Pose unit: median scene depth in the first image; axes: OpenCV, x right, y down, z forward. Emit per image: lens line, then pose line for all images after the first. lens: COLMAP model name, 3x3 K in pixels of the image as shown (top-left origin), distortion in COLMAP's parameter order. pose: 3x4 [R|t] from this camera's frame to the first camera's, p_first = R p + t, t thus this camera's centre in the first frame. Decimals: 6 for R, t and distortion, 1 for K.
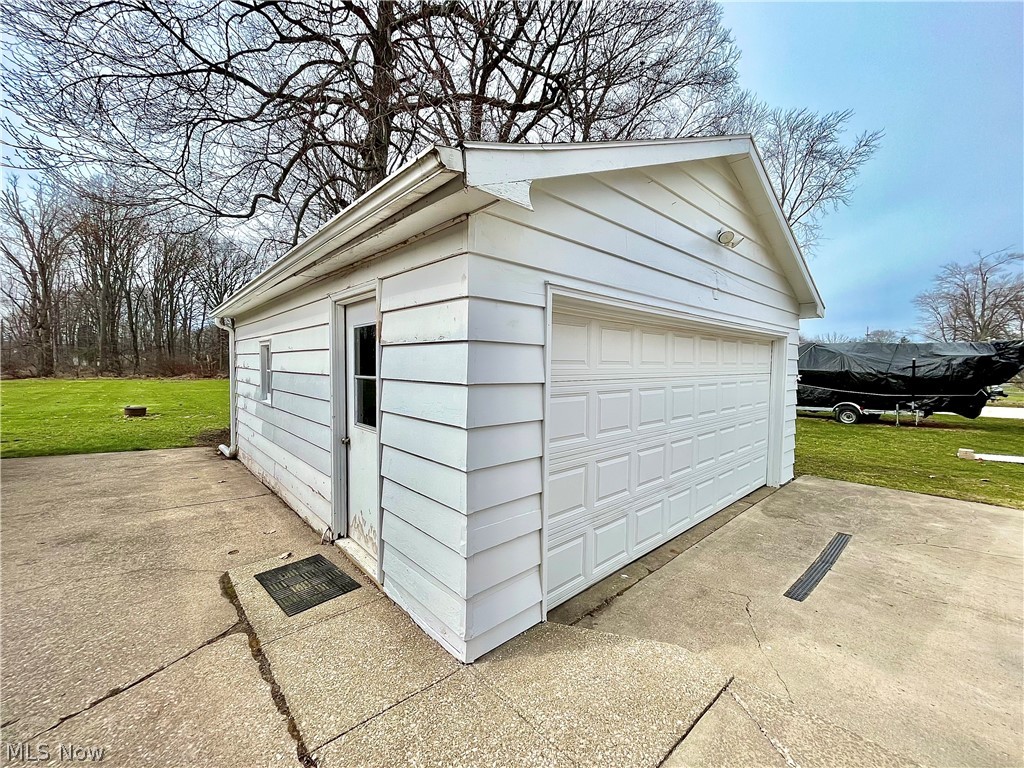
lens RADIAL K [[411.7, 0, 508.7], [0, 411.7, 388.1], [0, 0, 1]] dist [-0.000638, 0.000169]
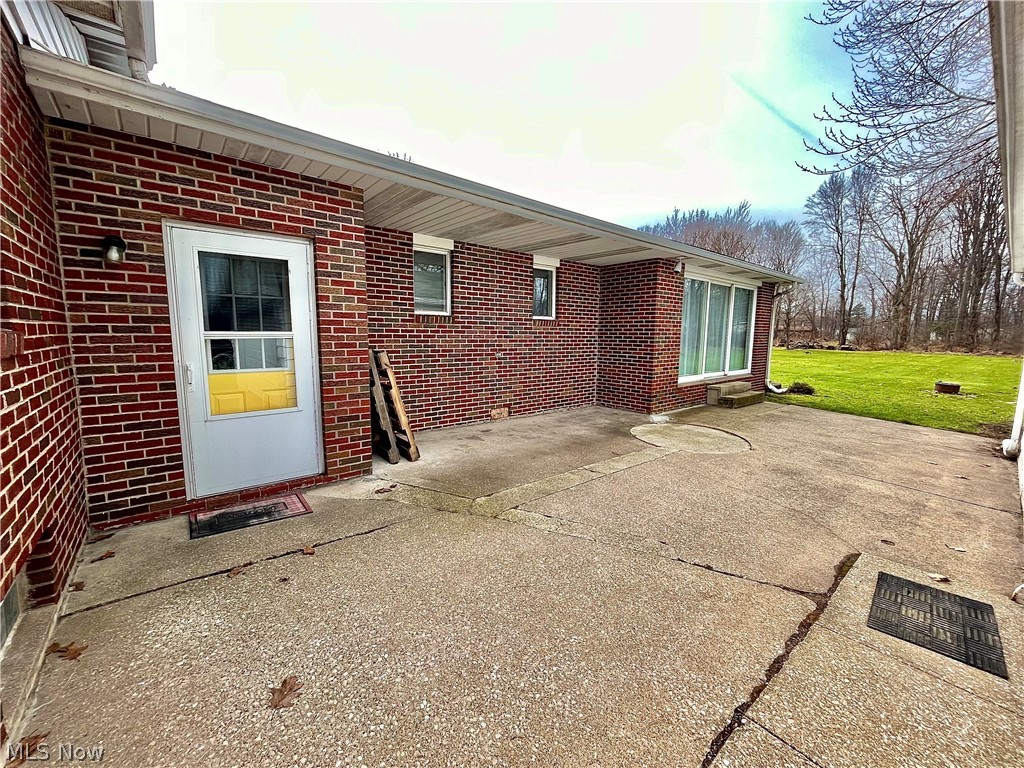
lens RADIAL K [[411.7, 0, 507.9], [0, 411.7, 382.3], [0, 0, 1]] dist [-0.000638, 0.000169]
pose [[-0.039762, 0.112363, -0.992871, 0.197649], [-0.065435, 0.991231, 0.114797, 0.011557], [0.997064, 0.069533, -0.032061, 0.192668]]
